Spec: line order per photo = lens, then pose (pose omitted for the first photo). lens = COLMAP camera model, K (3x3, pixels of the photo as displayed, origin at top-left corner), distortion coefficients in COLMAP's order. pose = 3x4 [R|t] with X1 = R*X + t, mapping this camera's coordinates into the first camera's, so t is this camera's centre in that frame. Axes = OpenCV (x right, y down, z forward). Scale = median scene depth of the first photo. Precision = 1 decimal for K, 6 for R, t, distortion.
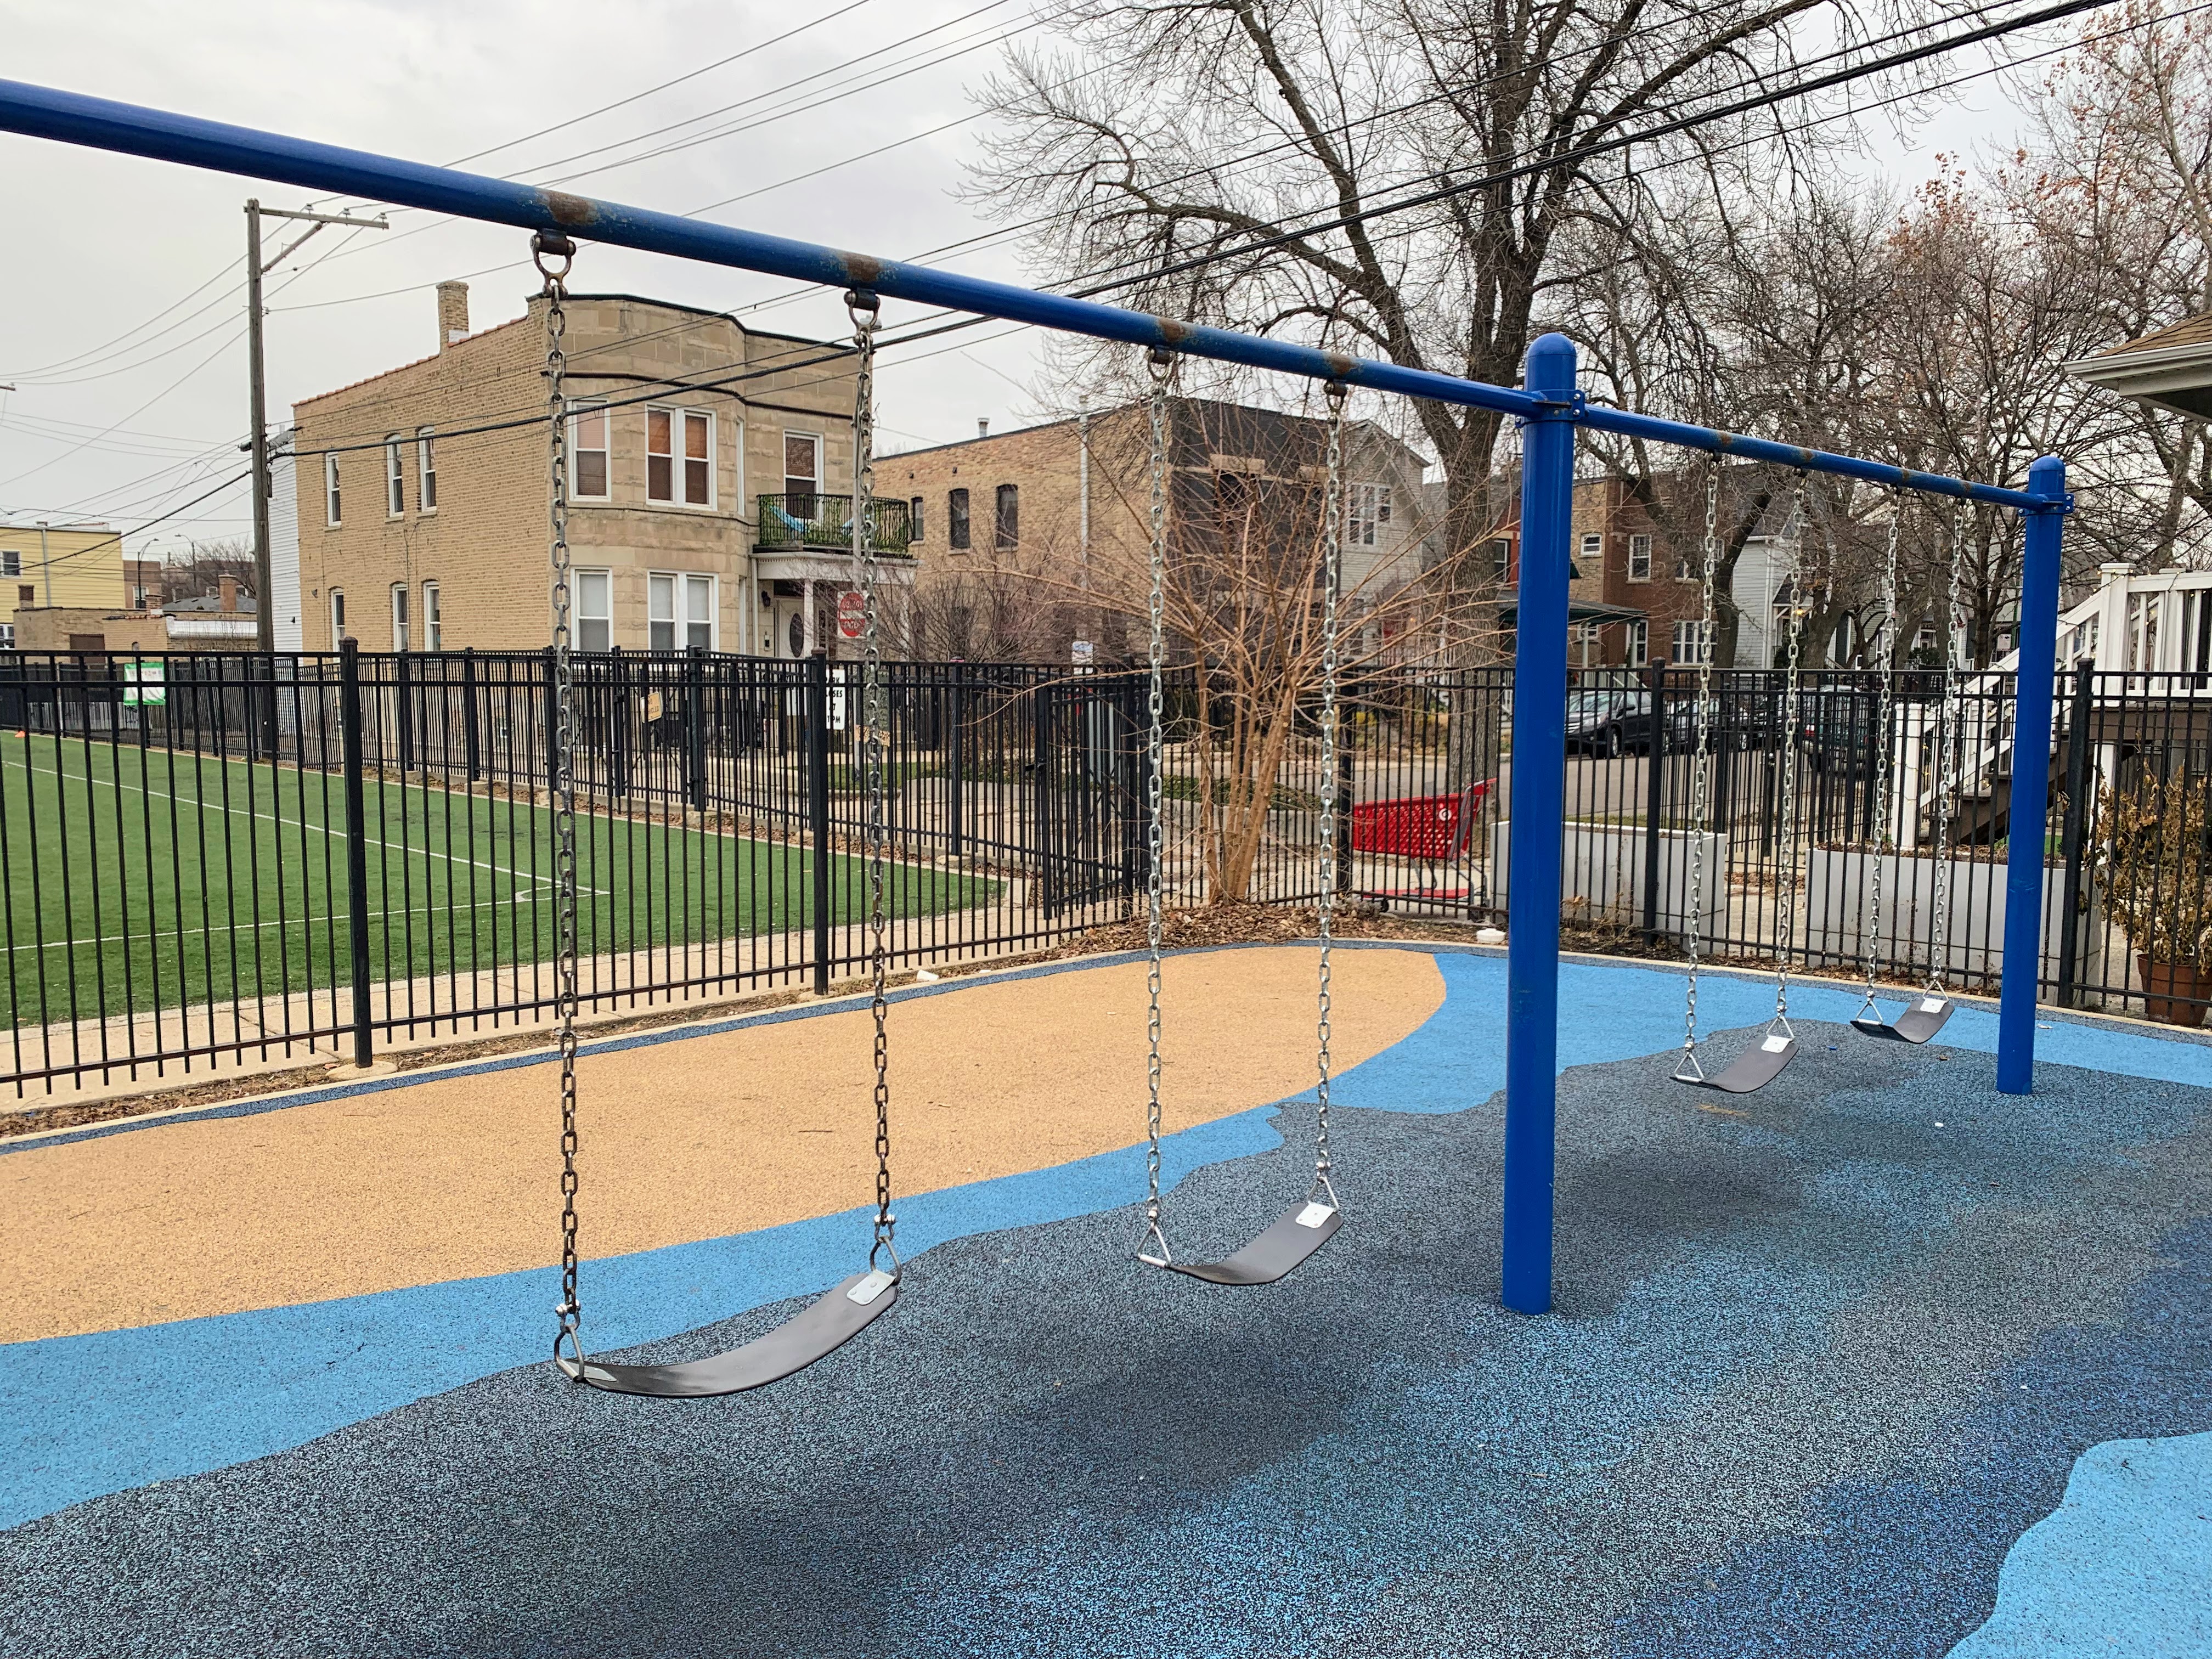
lens RADIAL K [[1674.3, 0, 1106.0], [0, 1674.3, 829.5], [0, 0, 1]] dist [0.185519, -0.375088]
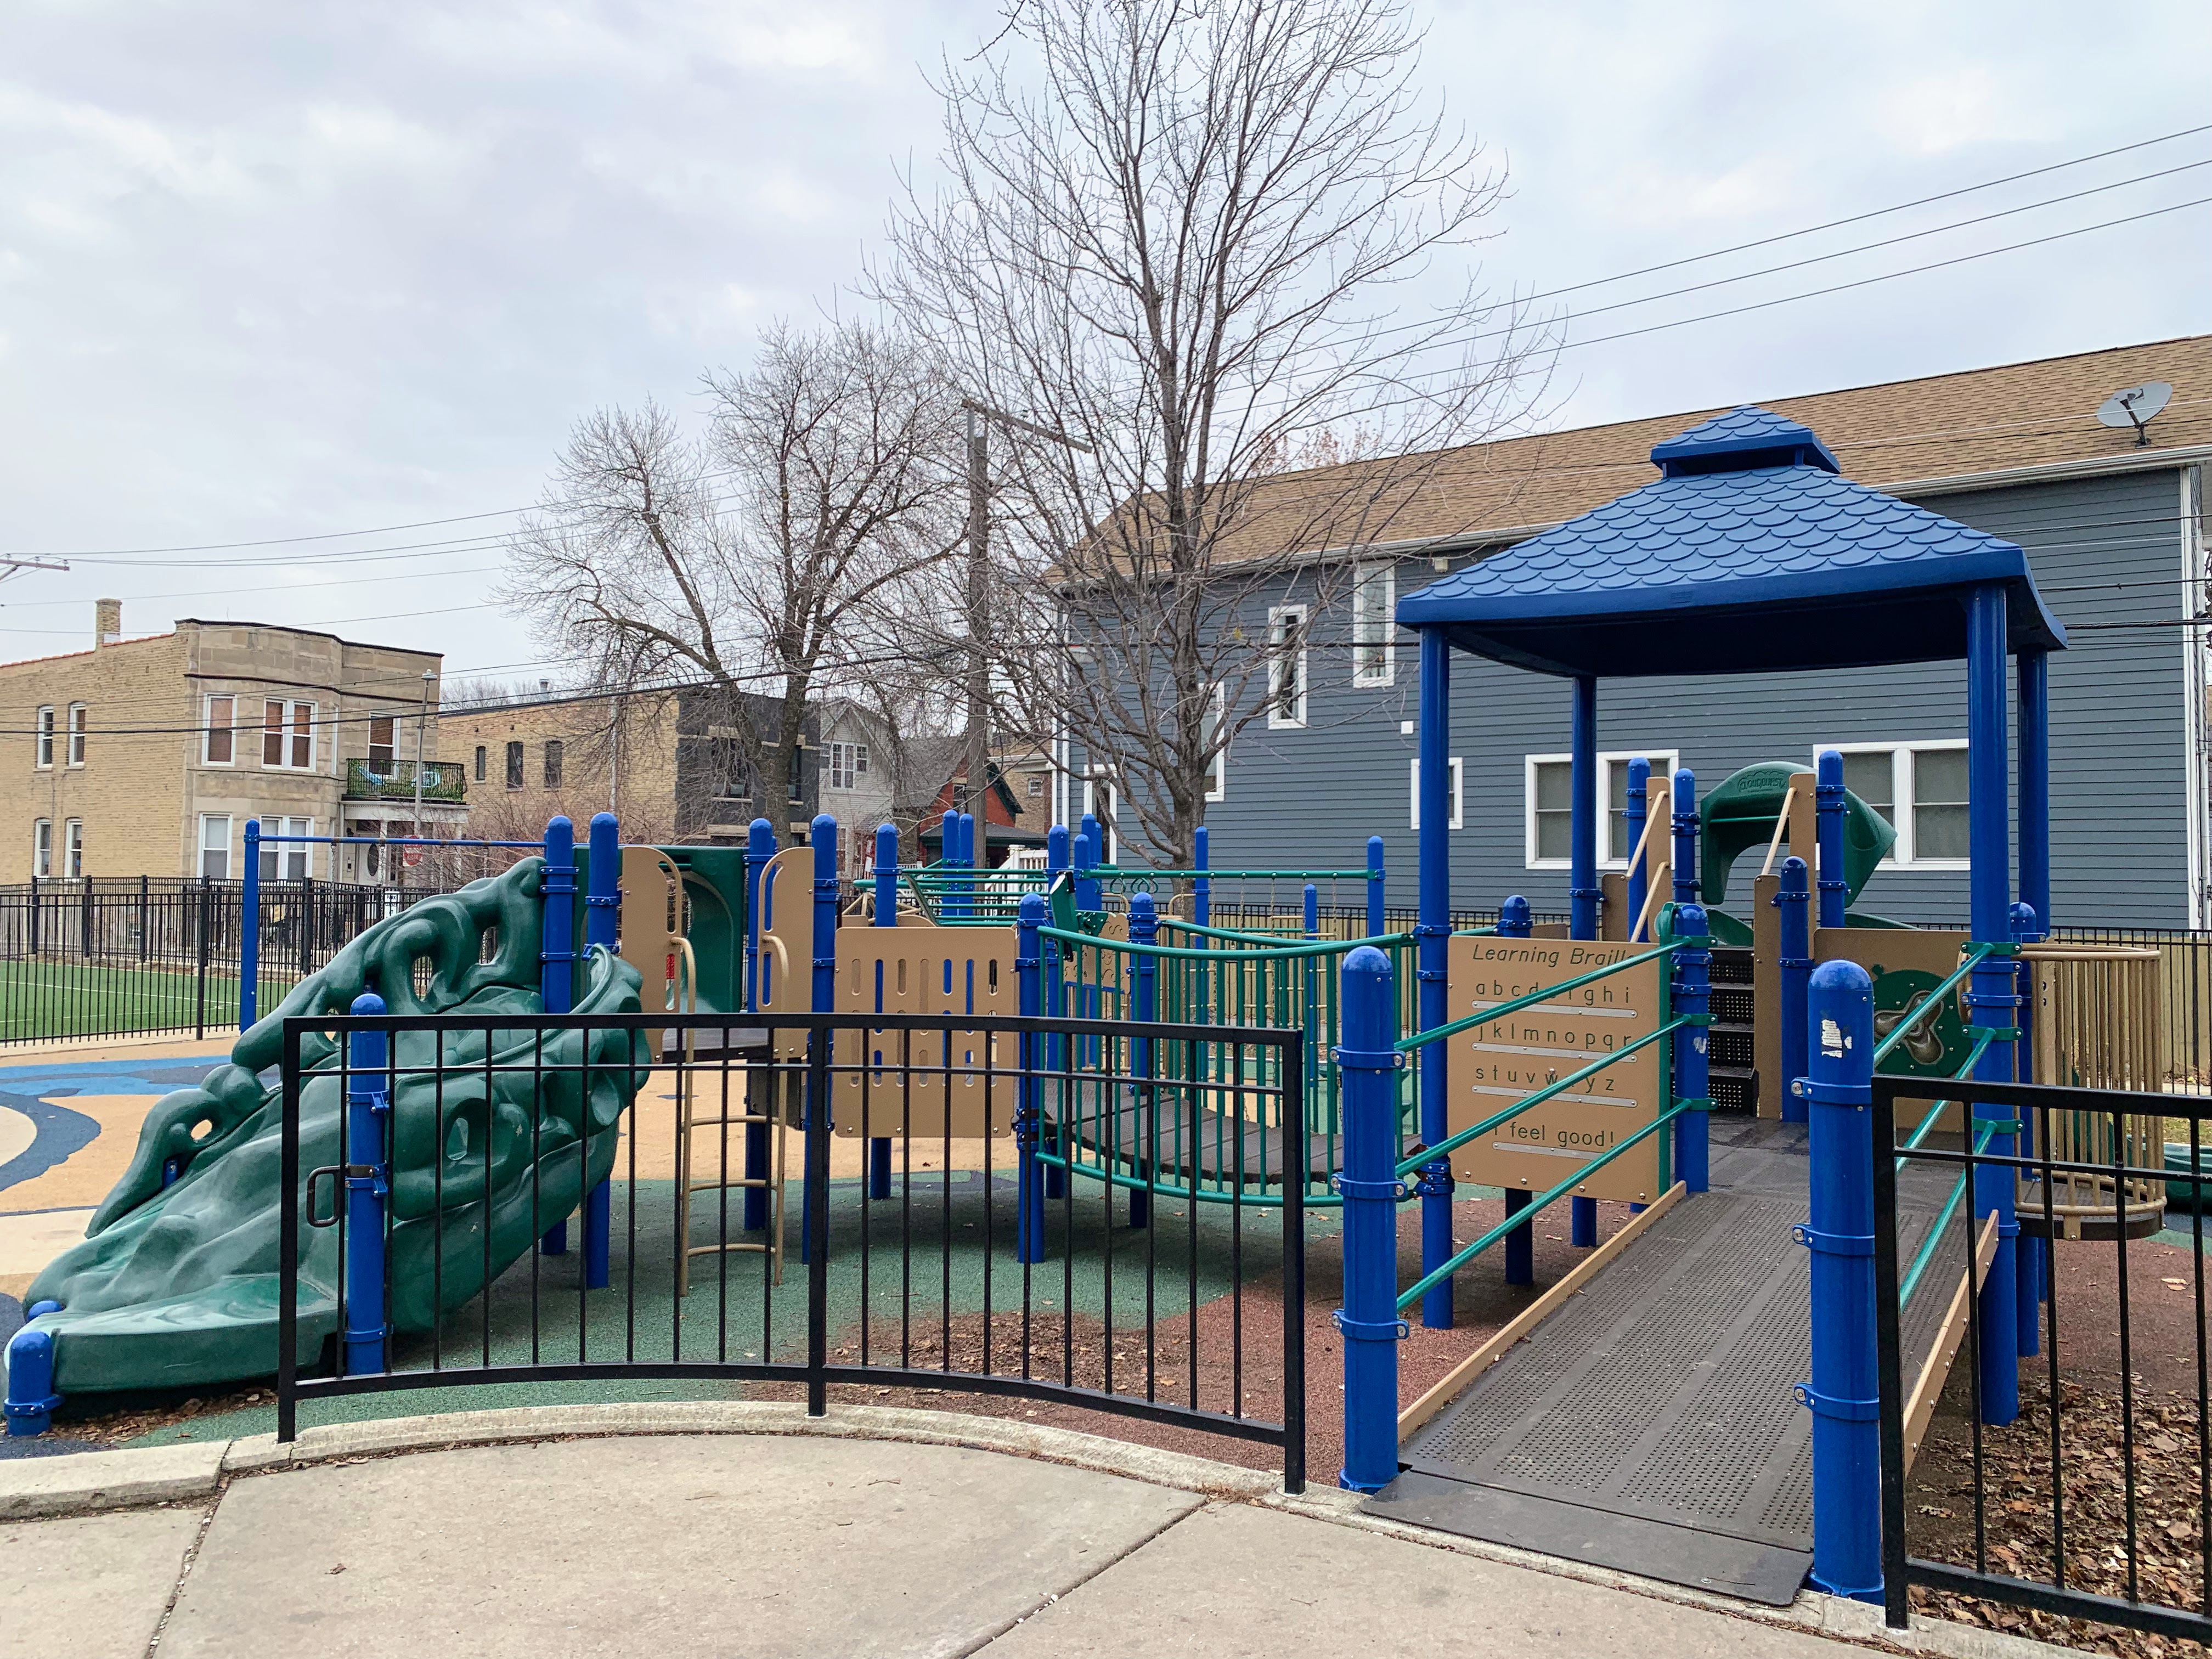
lens RADIAL K [[1712.7, 0, 1106.0], [0, 1712.7, 829.5], [0, 0, 1]] dist [0.001811, 0.032023]
pose [[0.975328, 0.011105, 0.220482, 0.086407], [0.016037, 0.992531, -0.120934, 0.035887], [-0.220178, 0.121486, 0.967865, -0.464102]]
